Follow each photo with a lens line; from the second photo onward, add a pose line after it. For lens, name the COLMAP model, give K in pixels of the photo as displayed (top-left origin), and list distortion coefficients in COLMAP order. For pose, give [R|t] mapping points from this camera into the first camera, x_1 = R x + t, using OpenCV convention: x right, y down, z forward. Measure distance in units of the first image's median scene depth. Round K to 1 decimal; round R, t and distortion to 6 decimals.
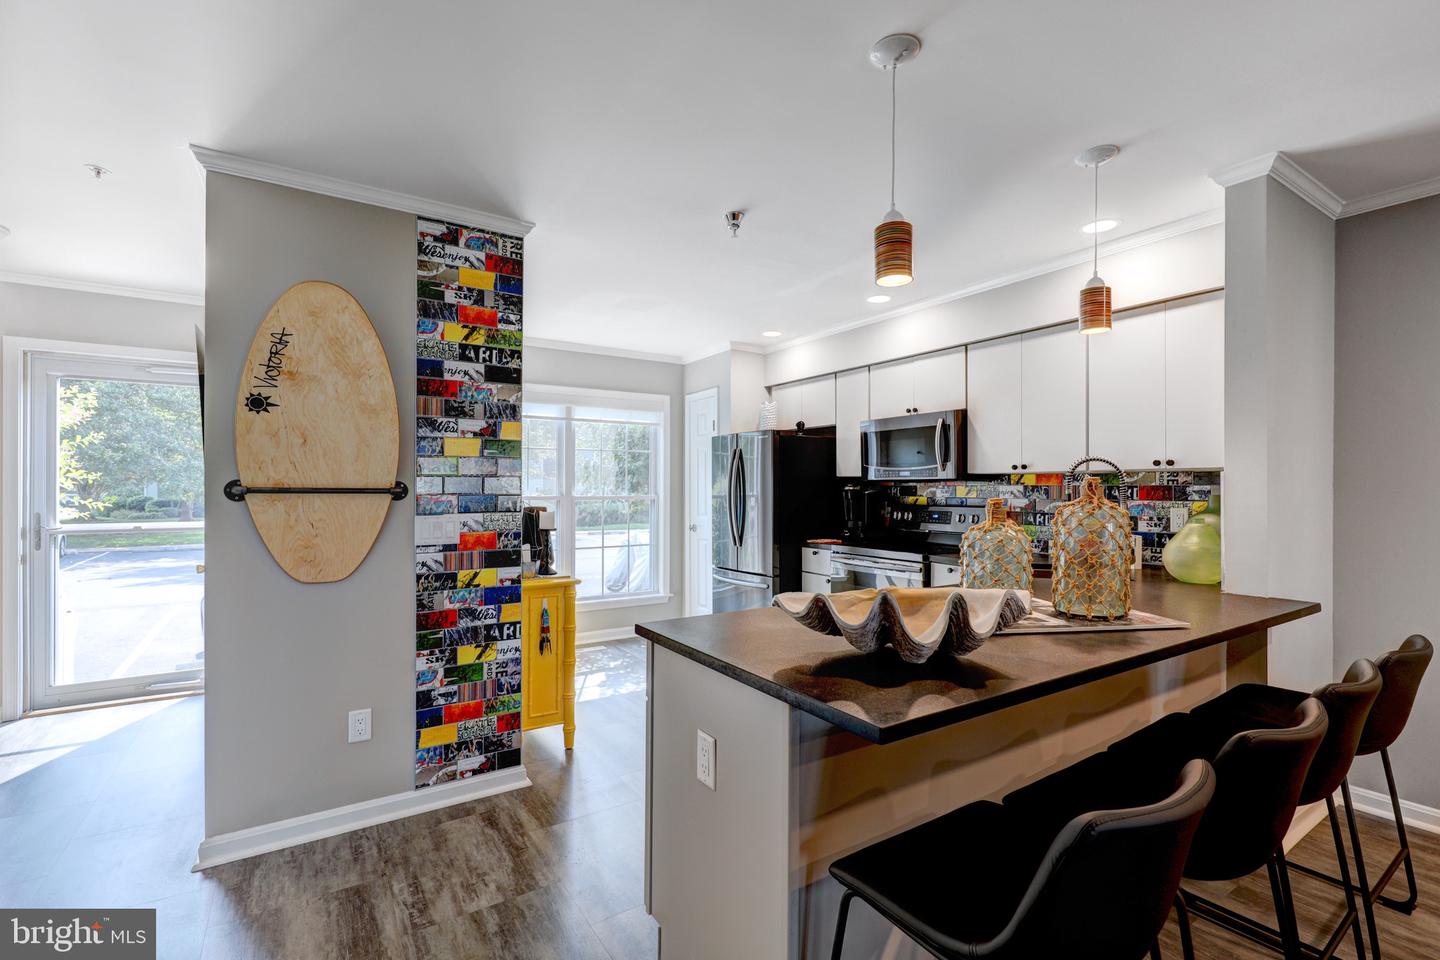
lens RADIAL K [[635.8, 0, 730.0], [0, 635.8, 487.8], [0, 0, 1]] dist [0.007945, -0.000538]
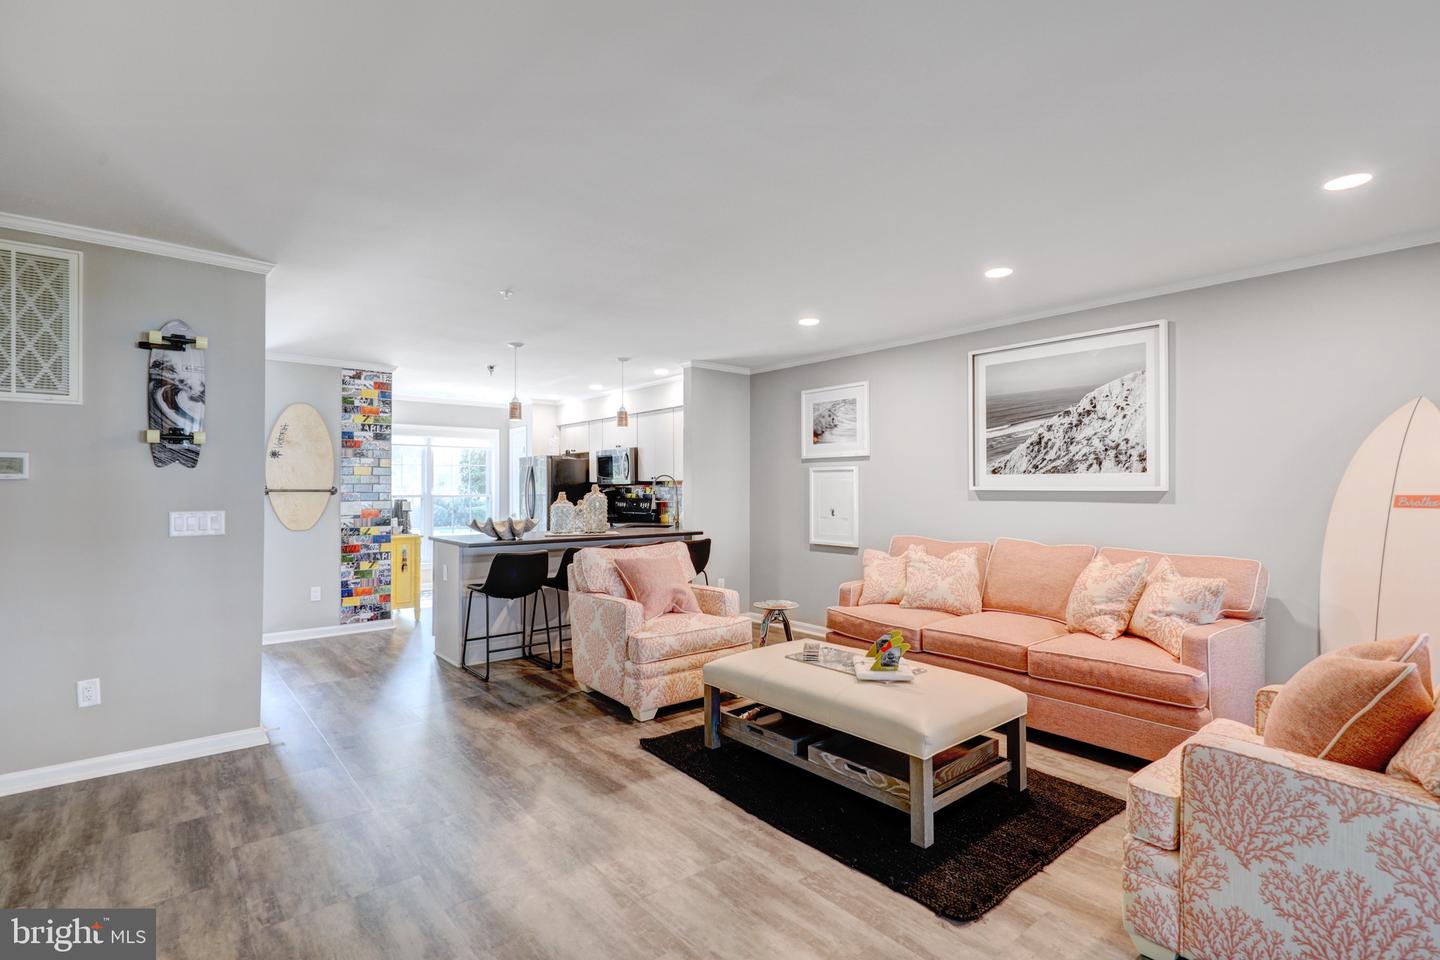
lens RADIAL K [[681.5, 0, 715.8], [0, 681.5, 483.3], [0, 0, 1]] dist [0.004366, -0.000094]
pose [[0.995172, -0.002217, 0.098125, 0.533582], [0.003079, 0.999958, -0.008635, 0.003324], [-0.098102, 0.008896, 0.995137, -1.389310]]
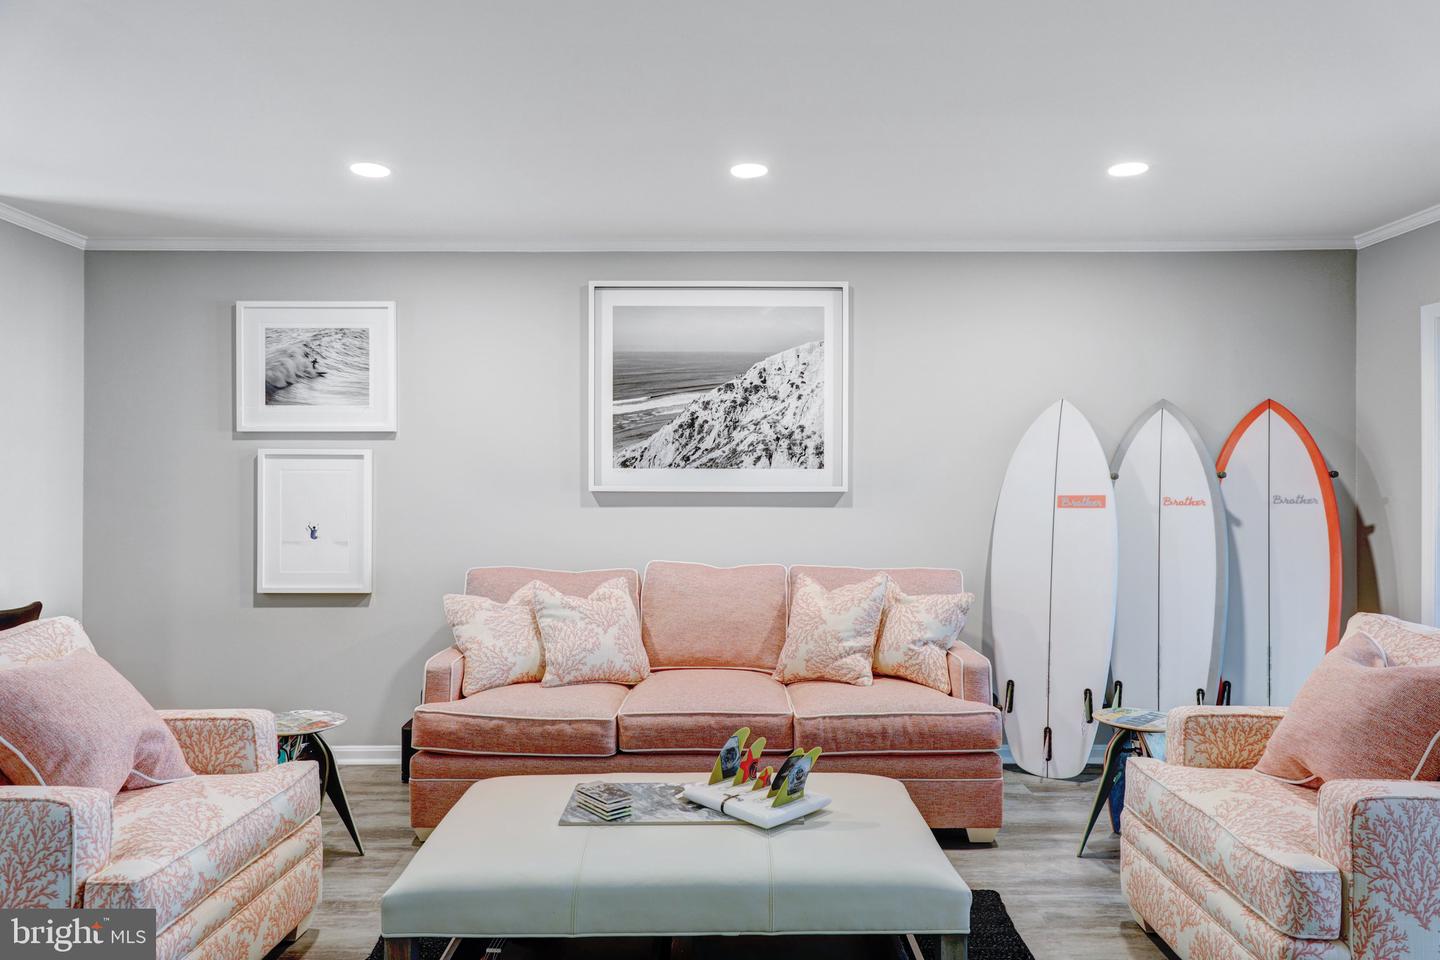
lens RADIAL K [[940.7, 0, 724.6], [0, 940.7, 482.8], [0, 0, 1]] dist [0.013369, -0.000030]
pose [[0.553097, 0.002695, 0.833113, 0.166132], [0.002246, 0.999986, -0.004727, 0.001560], [-0.833114, 0.004486, 0.553083, -0.802051]]
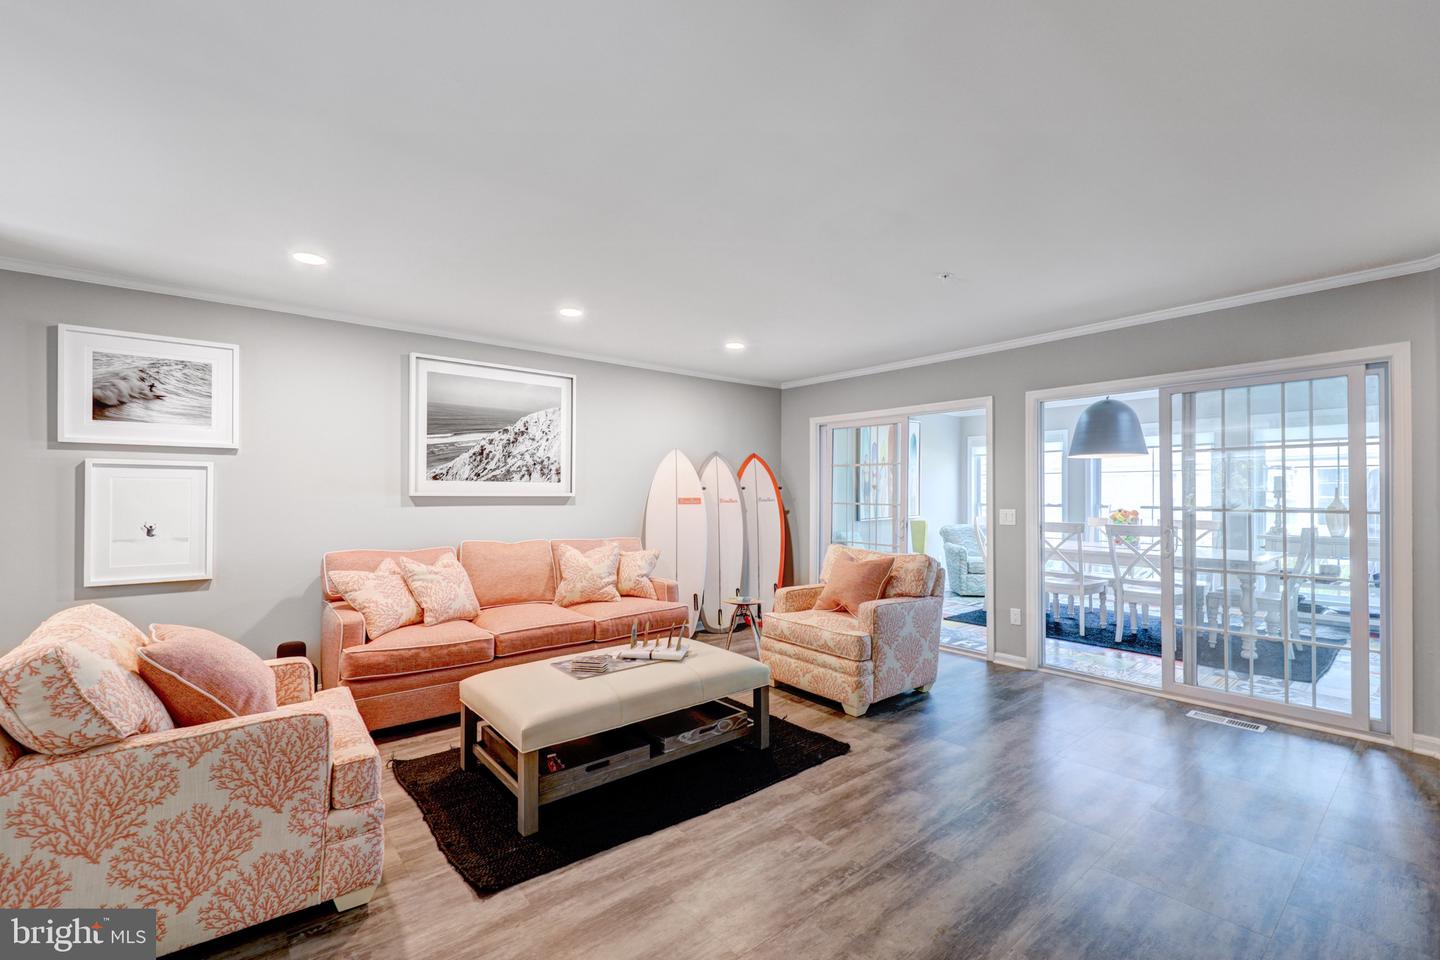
lens RADIAL K [[614.5, 0, 722.8], [0, 614.5, 489.9], [0, 0, 1]] dist [0.021042, -0.010444]
pose [[-0.099911, 0.005037, 0.994984, -0.219021], [0.000052, 0.999987, -0.005057, 0.000676], [-0.994996, -0.000454, -0.099910, -0.359656]]
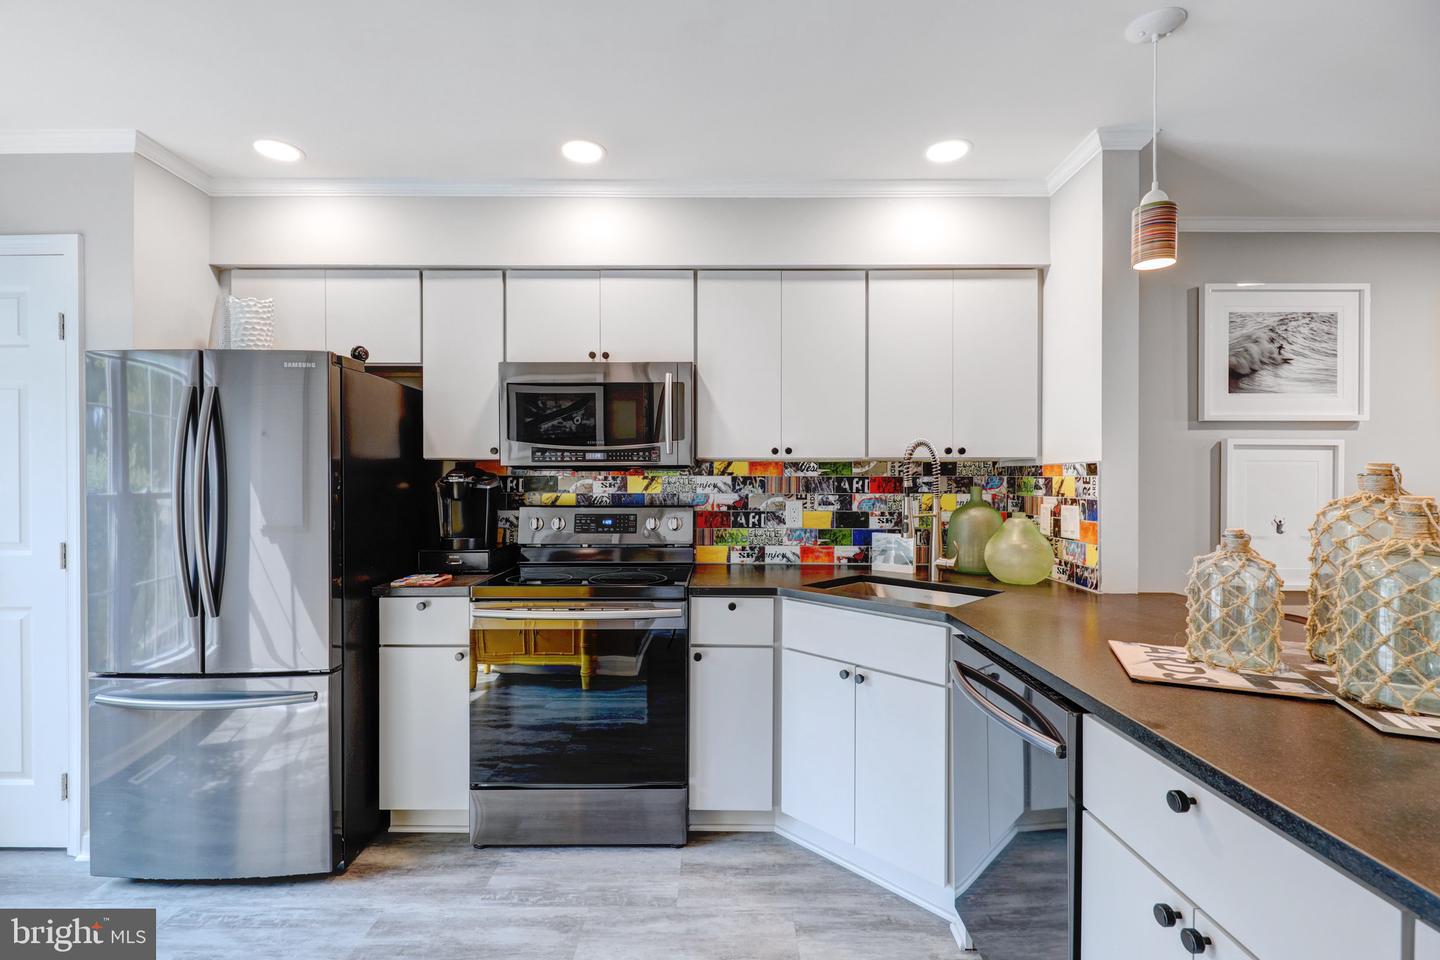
lens RADIAL K [[655.9, 0, 720.0], [0, 655.9, 480.0], [0, 0, 1]] dist [0.001785, -0.000263]
pose [[0.558392, -0.001626, 0.829576, -0.261930], [0.000129, 0.999998, 0.001873, -0.000692], [-0.829577, -0.000939, 0.558391, 0.776121]]
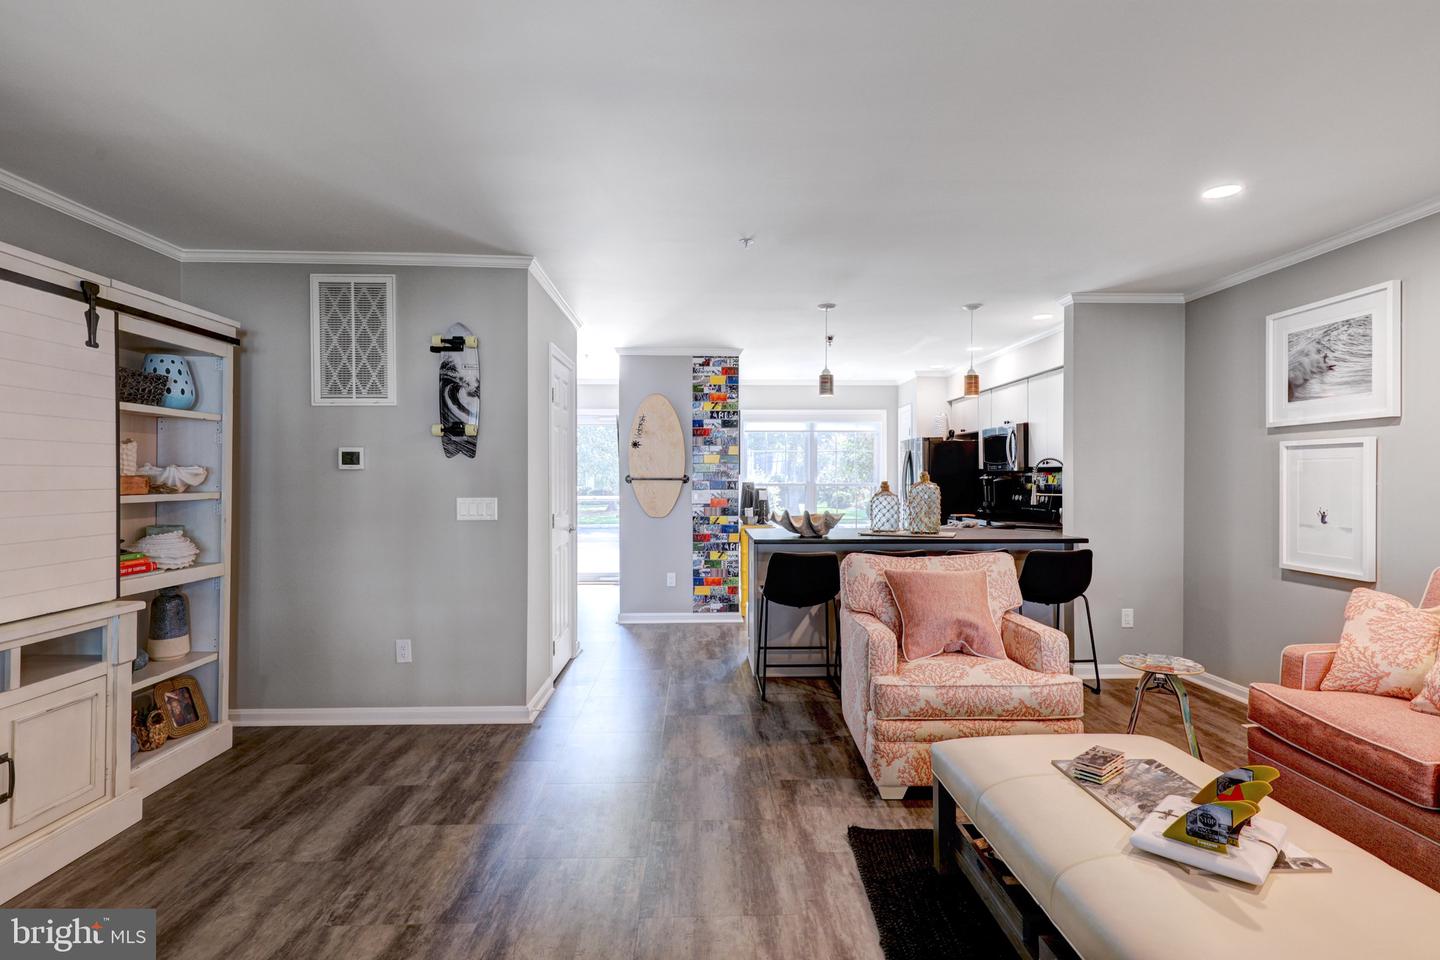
lens RADIAL K [[733.7, 0, 714.6], [0, 733.7, 482.3], [0, 0, 1]] dist [0.007606, -0.001145]
pose [[0.843913, 0.000223, -0.536479, 0.878543], [0.002363, 0.999989, 0.004133, 0.004944], [0.536474, -0.004755, 0.843903, -1.042116]]
